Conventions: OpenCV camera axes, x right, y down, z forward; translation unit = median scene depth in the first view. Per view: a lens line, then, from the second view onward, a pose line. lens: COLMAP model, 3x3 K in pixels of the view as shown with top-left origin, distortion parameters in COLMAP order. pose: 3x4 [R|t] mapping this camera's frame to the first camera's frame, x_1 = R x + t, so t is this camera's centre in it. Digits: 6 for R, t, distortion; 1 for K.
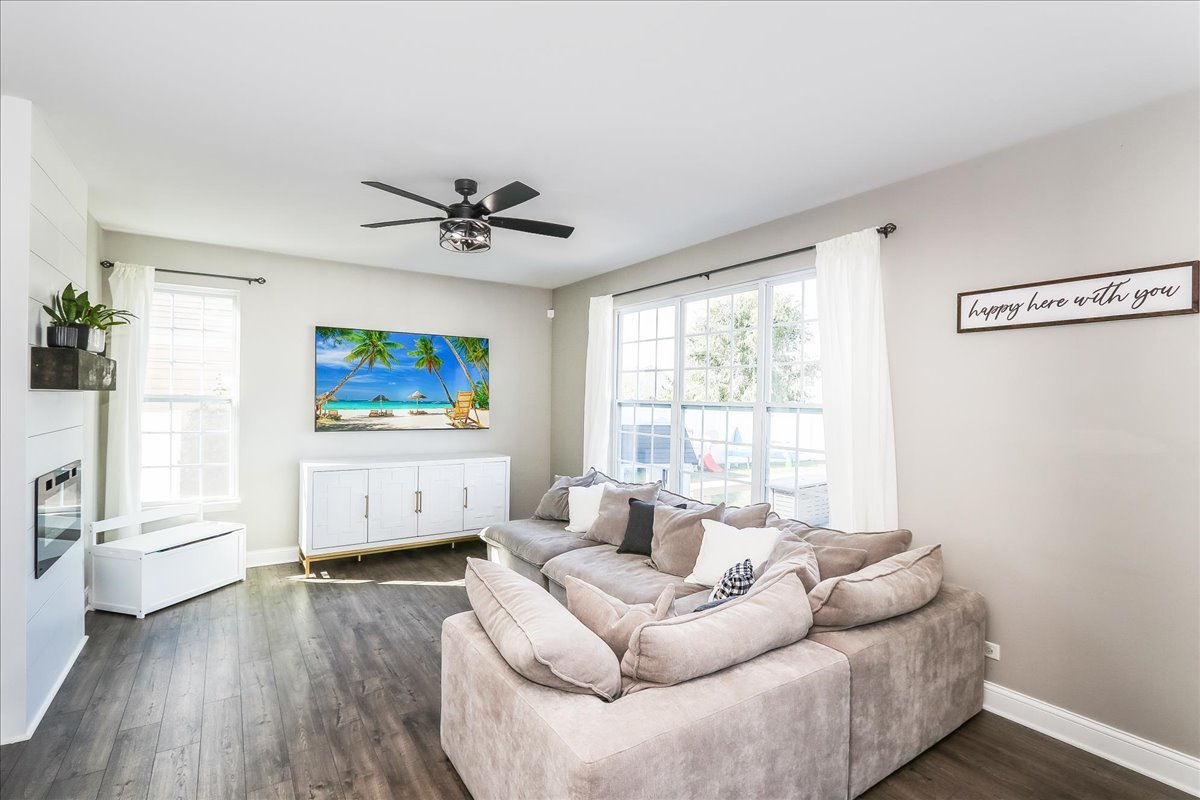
lens RADIAL K [[573.2, 0, 599.8], [0, 573.2, 400.7], [0, 0, 1]] dist [-0.028113, 0.000483]
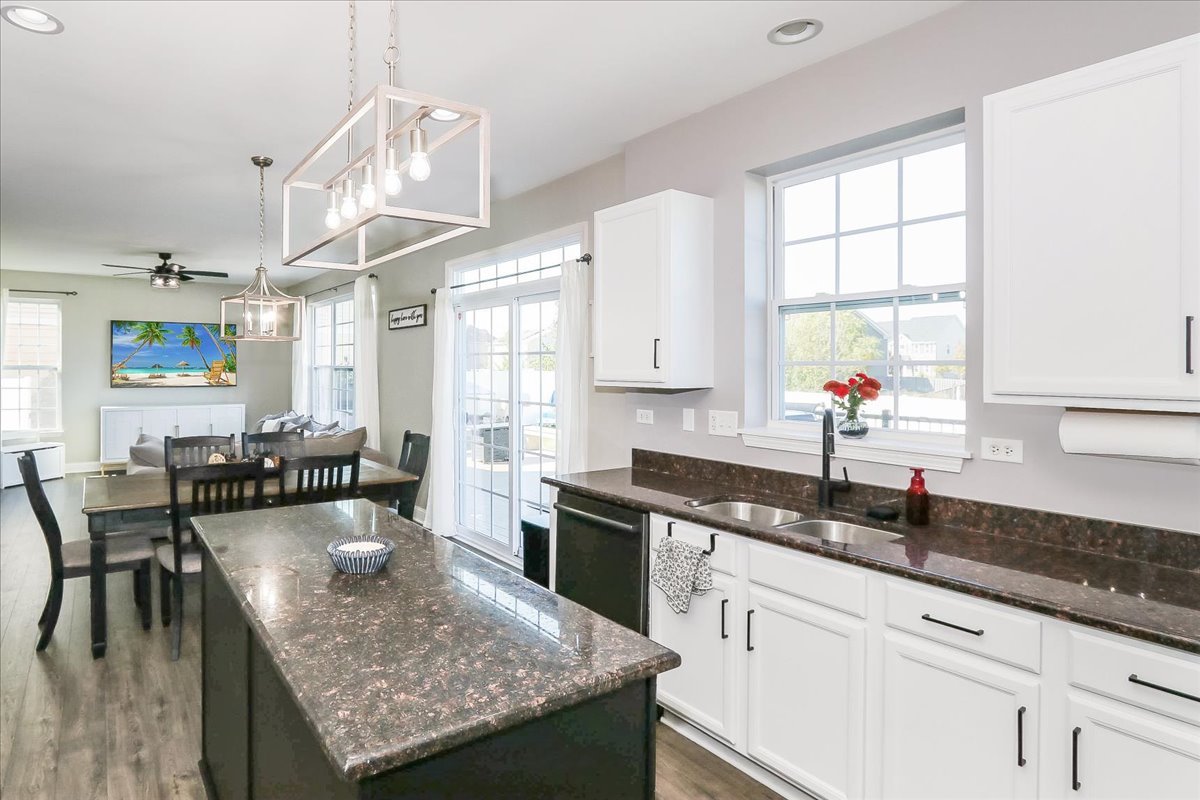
lens RADIAL K [[666.9, 0, 490.0], [0, 666.9, 364.1], [0, 0, 1]] dist [0.015570, 0.000629]
pose [[0.998365, -0.013271, -0.055603, 0.601397], [0.013063, 0.999906, -0.004102, 0.009632], [0.055652, 0.003369, 0.998445, -0.735467]]
